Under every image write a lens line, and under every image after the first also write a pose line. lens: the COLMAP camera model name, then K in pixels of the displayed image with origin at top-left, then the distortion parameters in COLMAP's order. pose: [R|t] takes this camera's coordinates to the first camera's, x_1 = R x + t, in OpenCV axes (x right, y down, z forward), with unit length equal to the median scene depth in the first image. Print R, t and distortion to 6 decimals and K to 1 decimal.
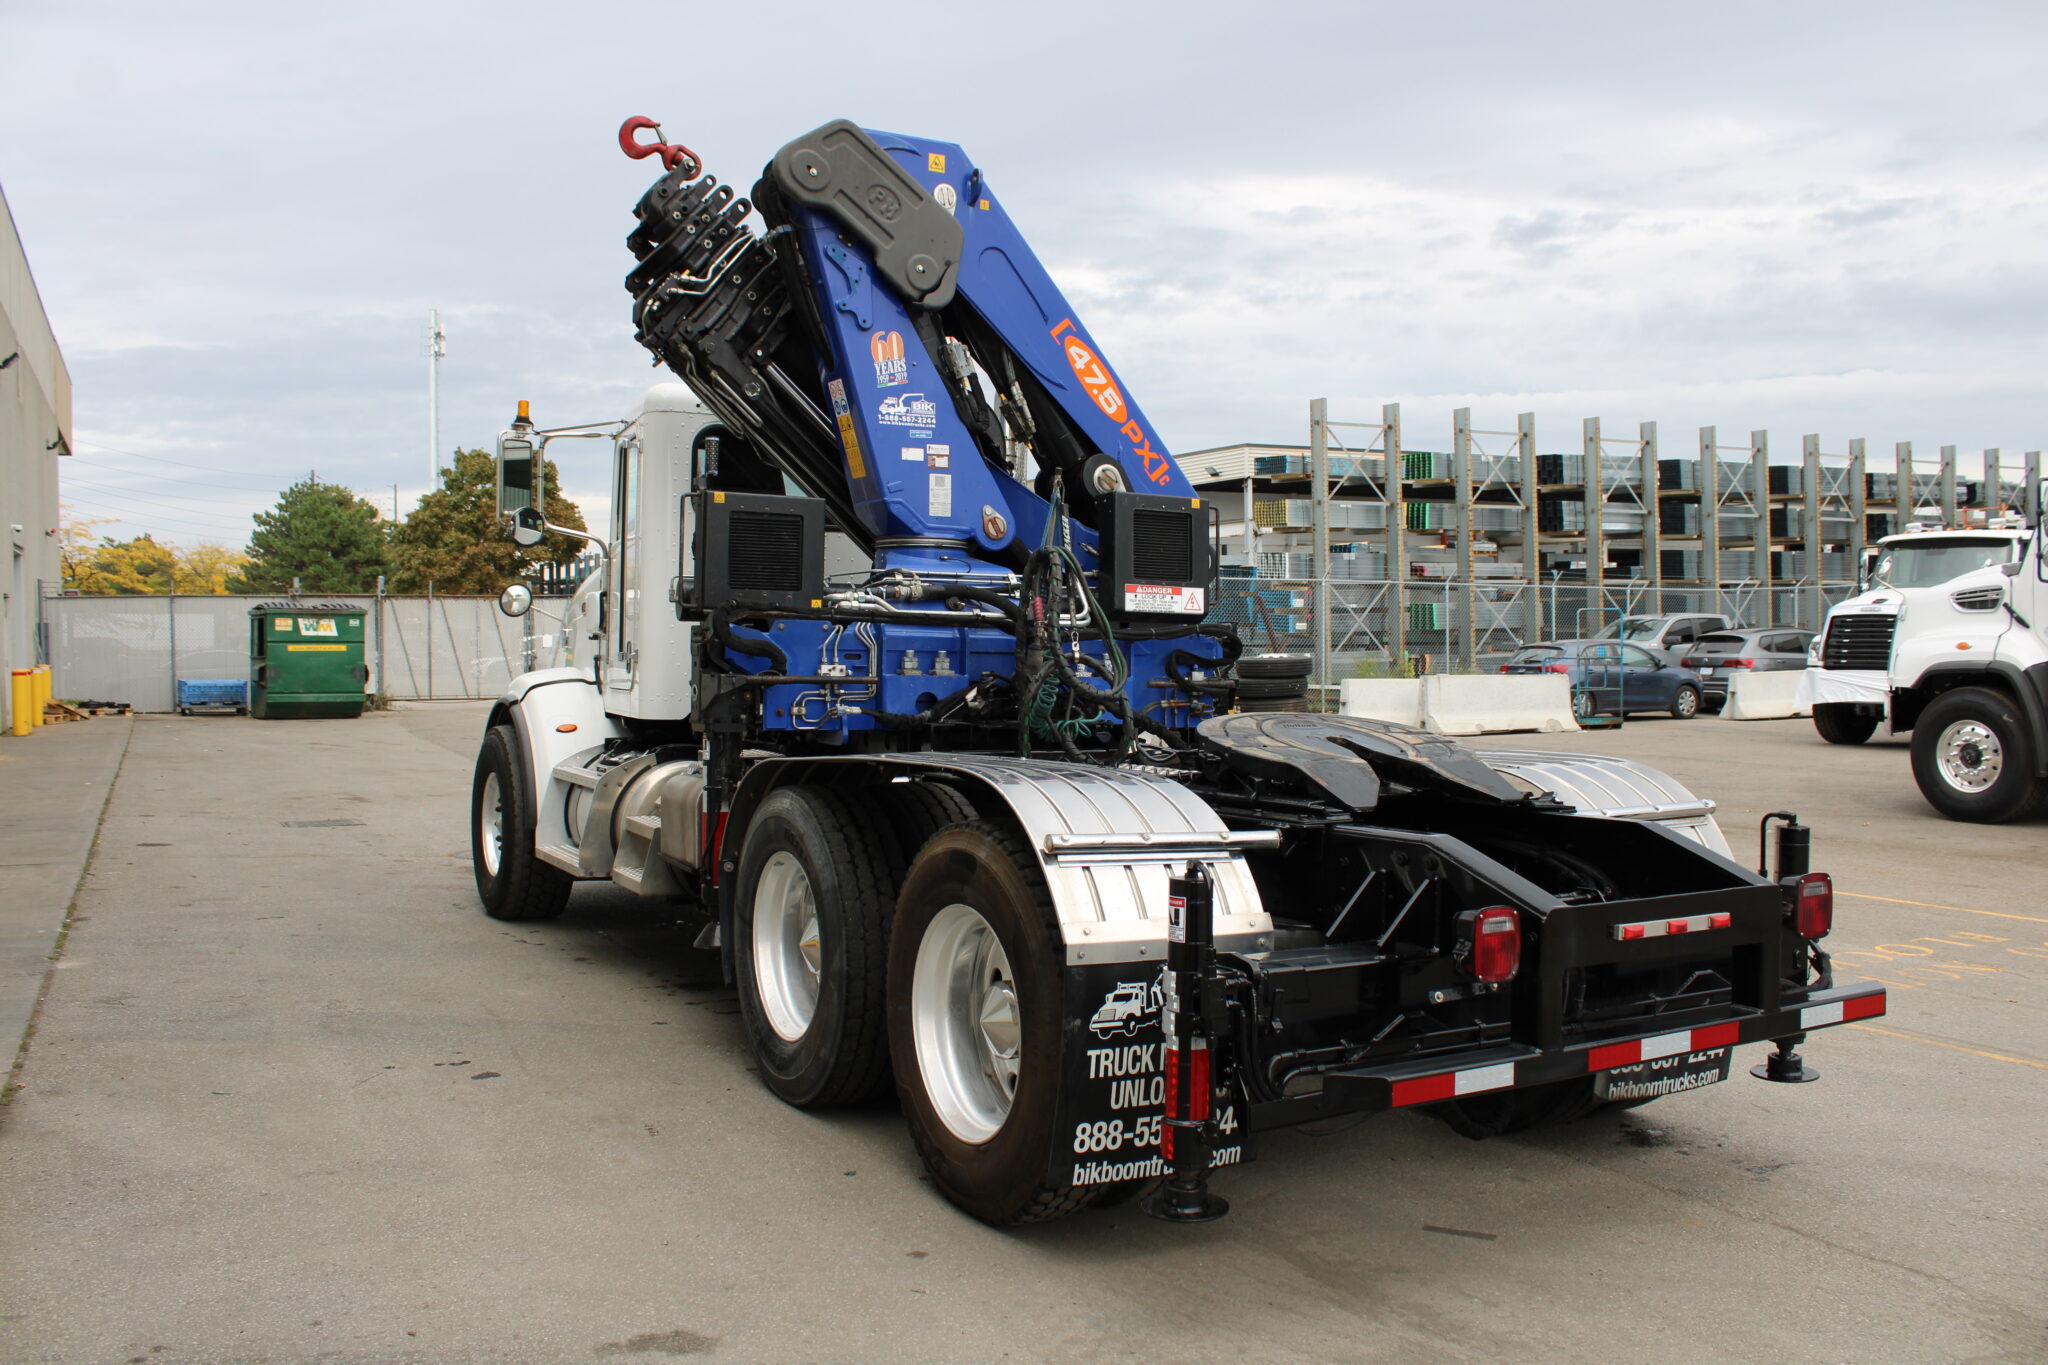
lens RADIAL K [[1716.7, 0, 1029.9], [0, 1716.7, 665.3], [0, 0, 1]] dist [-0.166239, 0.149792]
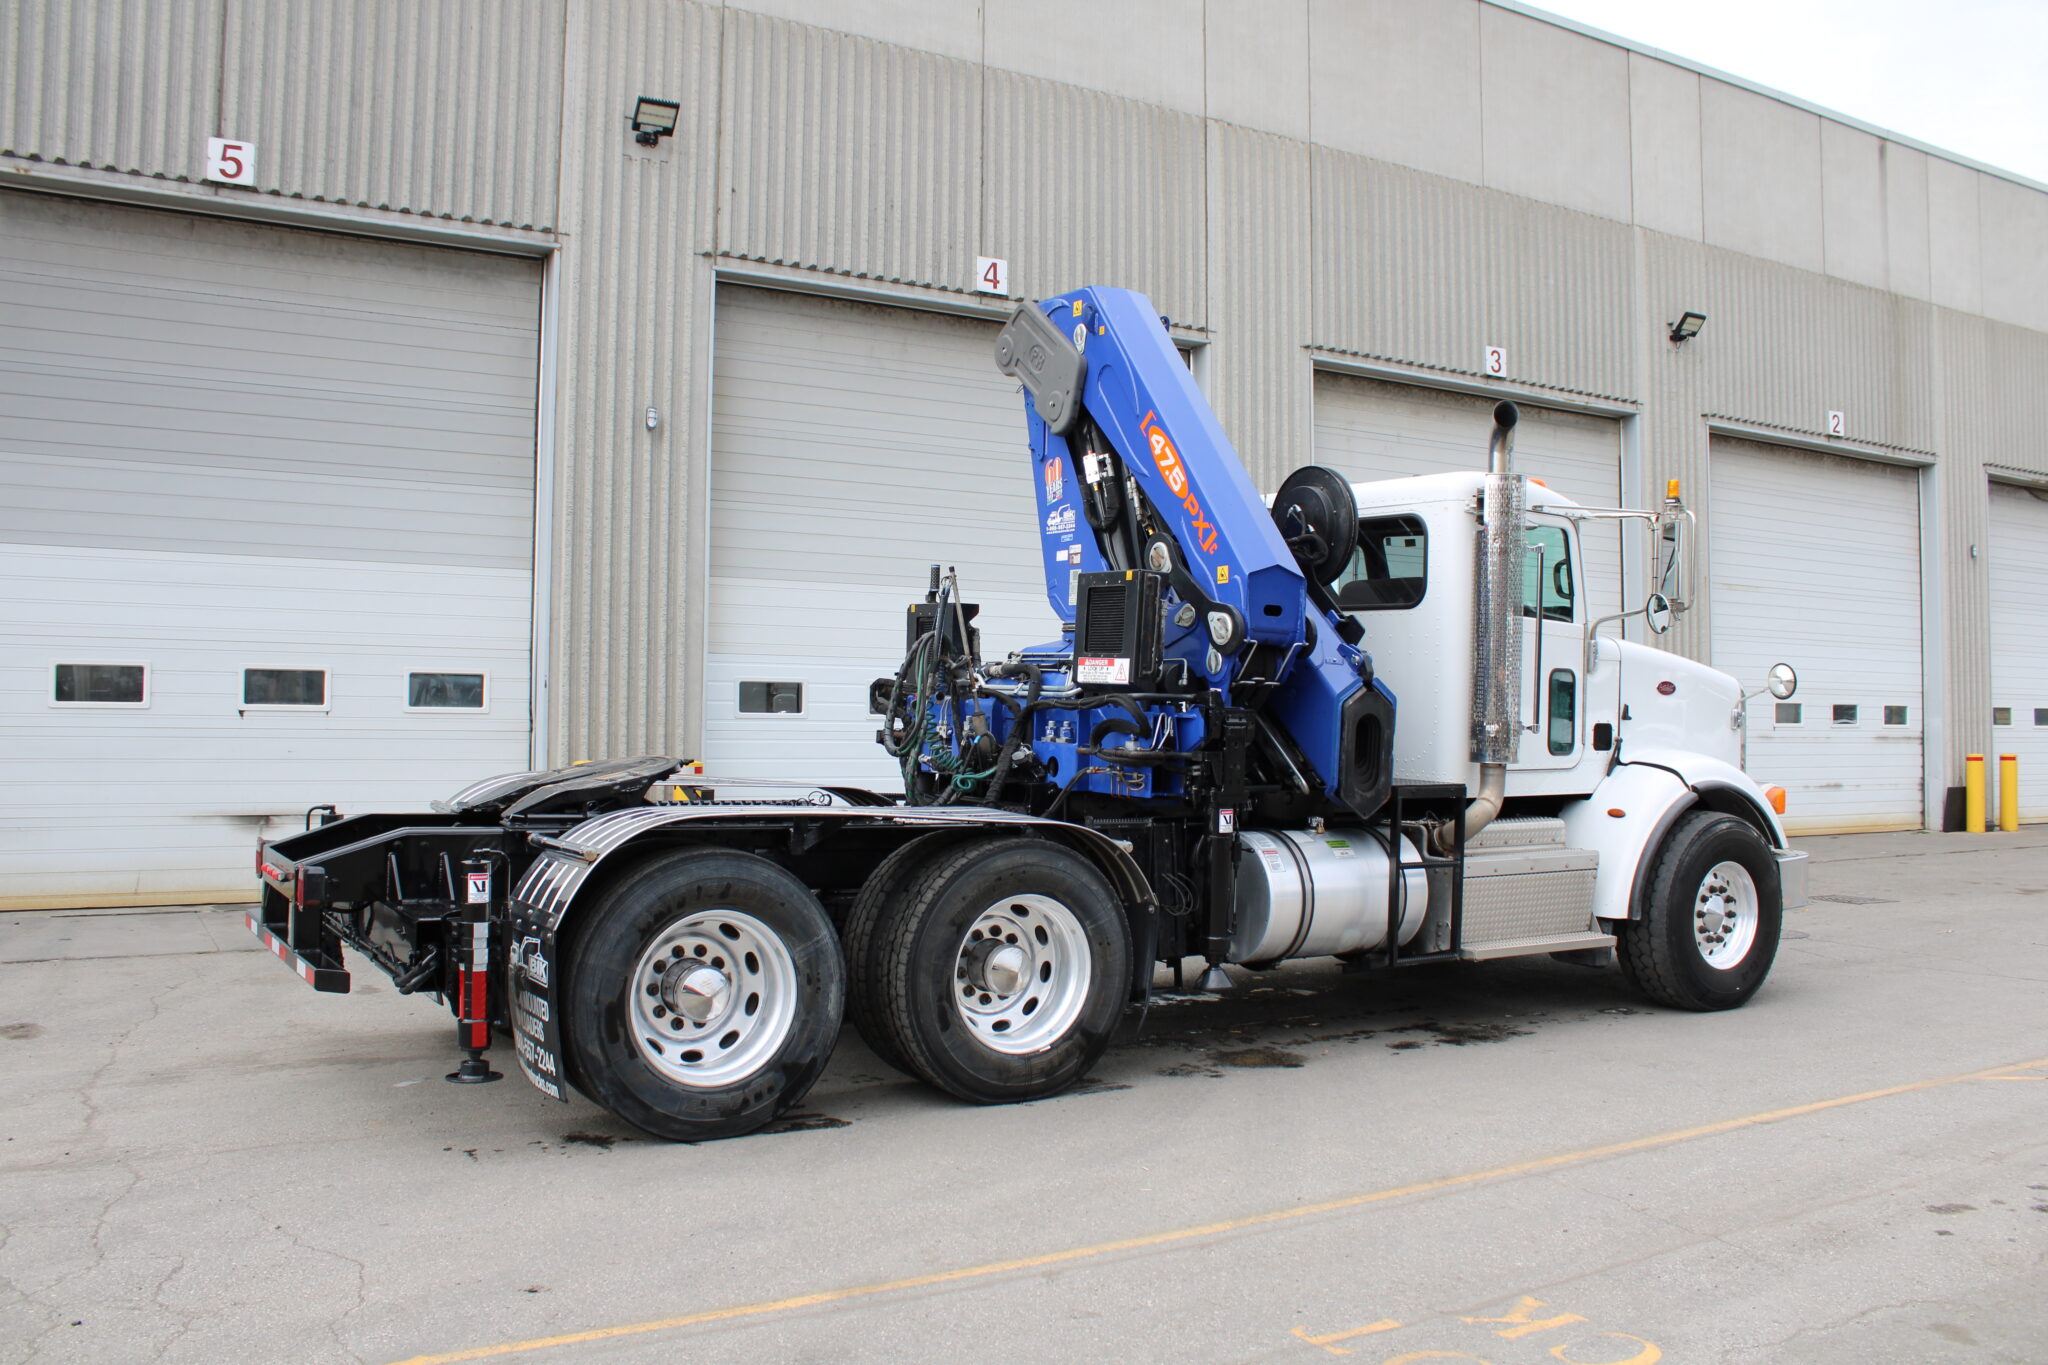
lens RADIAL K [[1716.7, 0, 1029.5], [0, 1716.7, 666.8], [0, 0, 1]] dist [-0.166239, 0.149792]
pose [[0.056667, -0.024512, -0.998092, 1.127709], [-0.028336, 0.999256, -0.026150, -0.012247], [0.997991, 0.029764, 0.055930, 0.901448]]
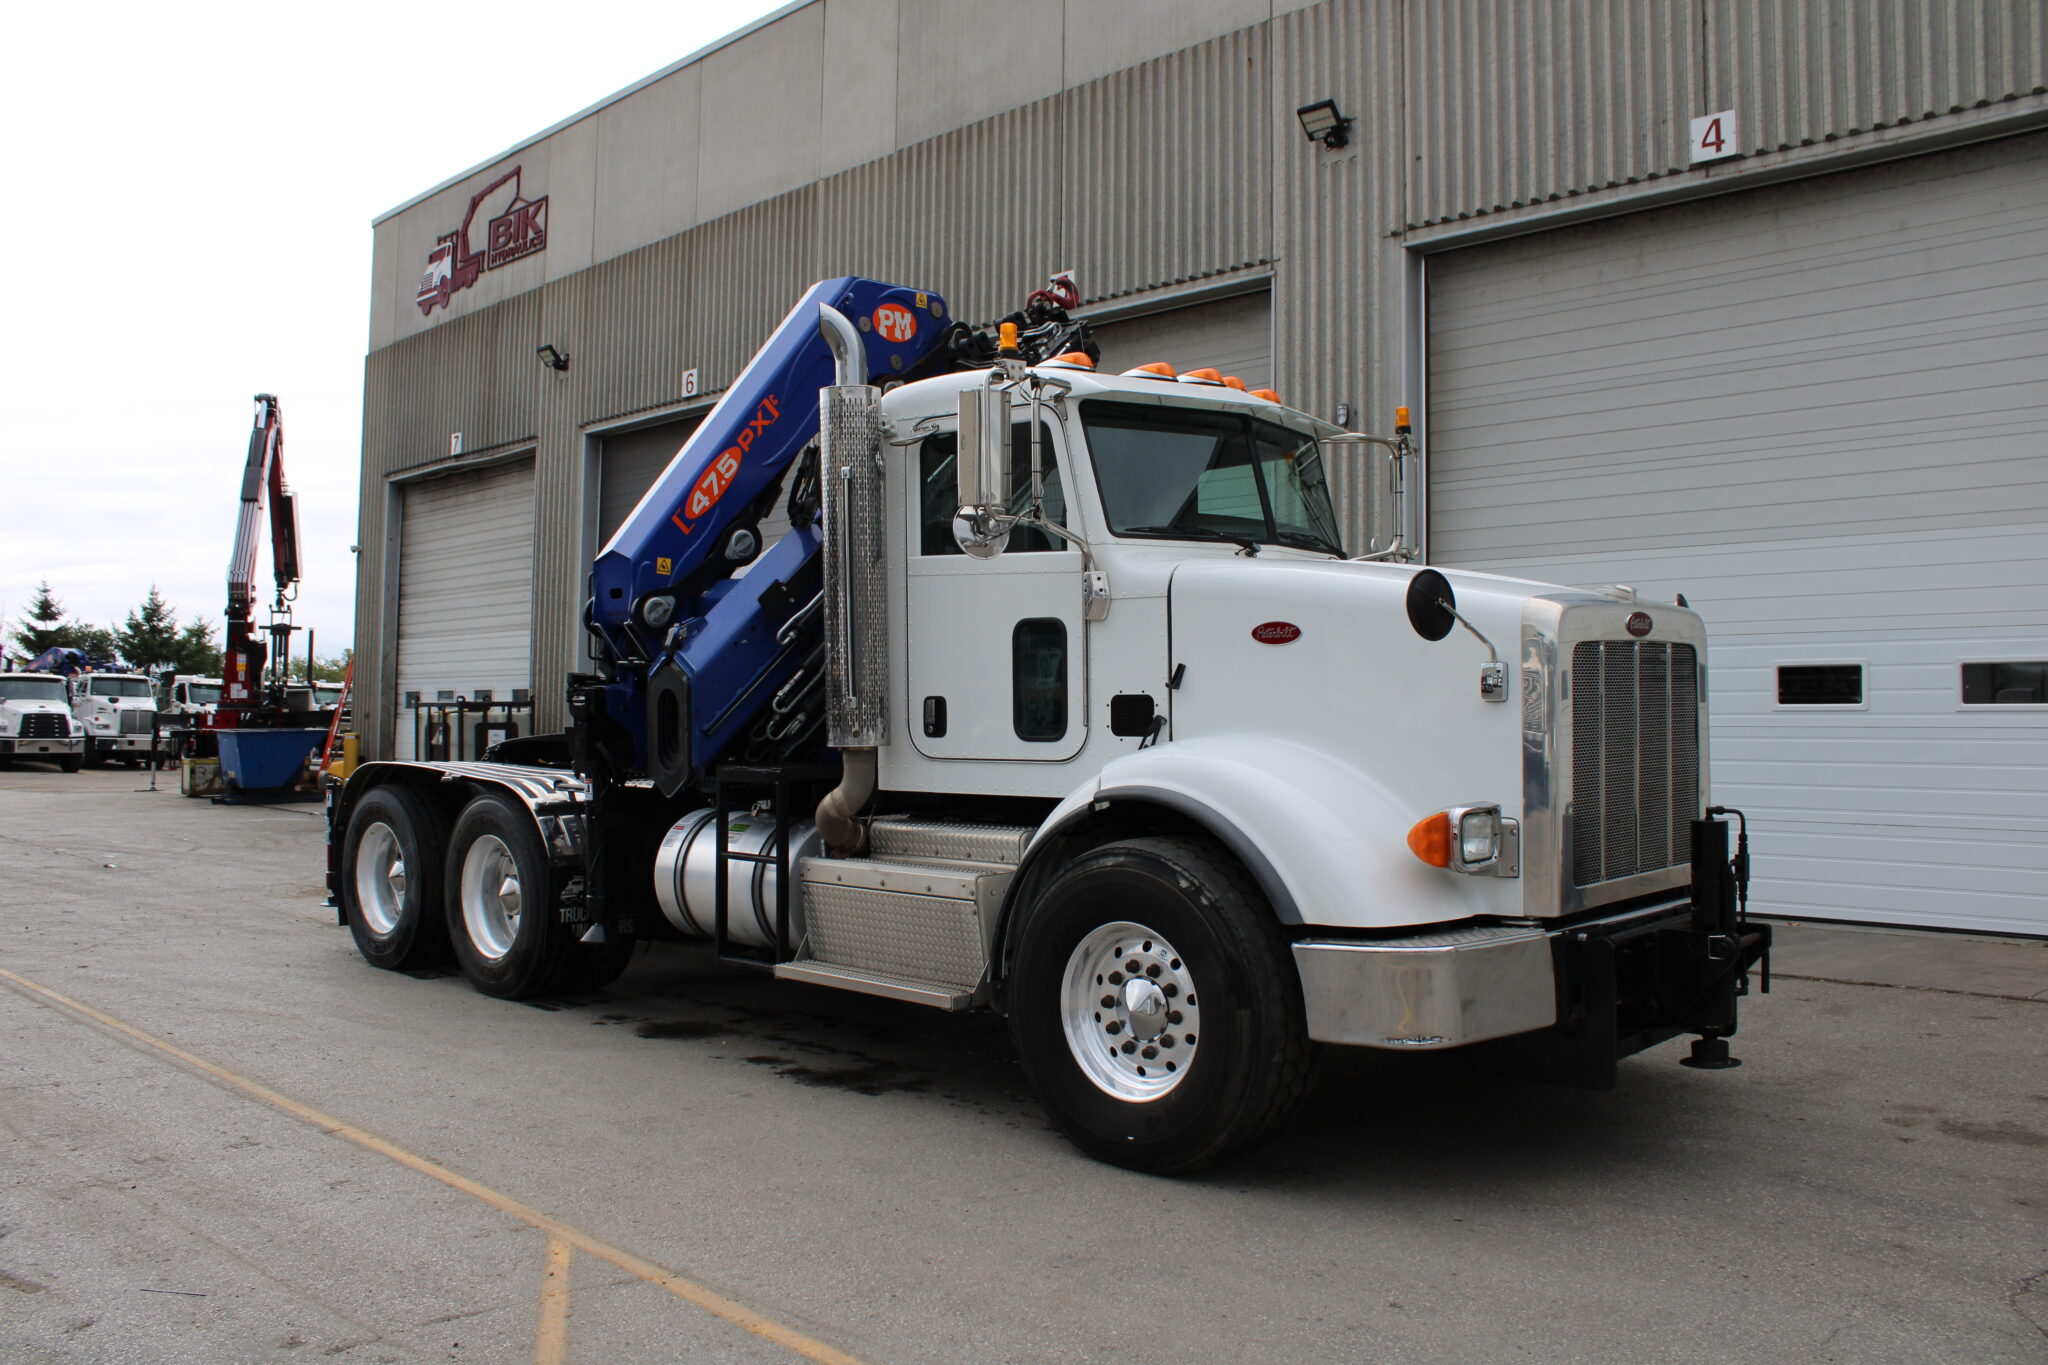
lens RADIAL K [[1716.7, 0, 1027.6], [0, 1716.7, 666.3], [0, 0, 1]] dist [-0.166239, 0.149792]
pose [[-0.958025, -0.008398, -0.286561, 0.158585], [-0.004738, 0.999898, -0.013463, -0.017671], [0.286645, -0.011540, -0.957967, 2.226675]]
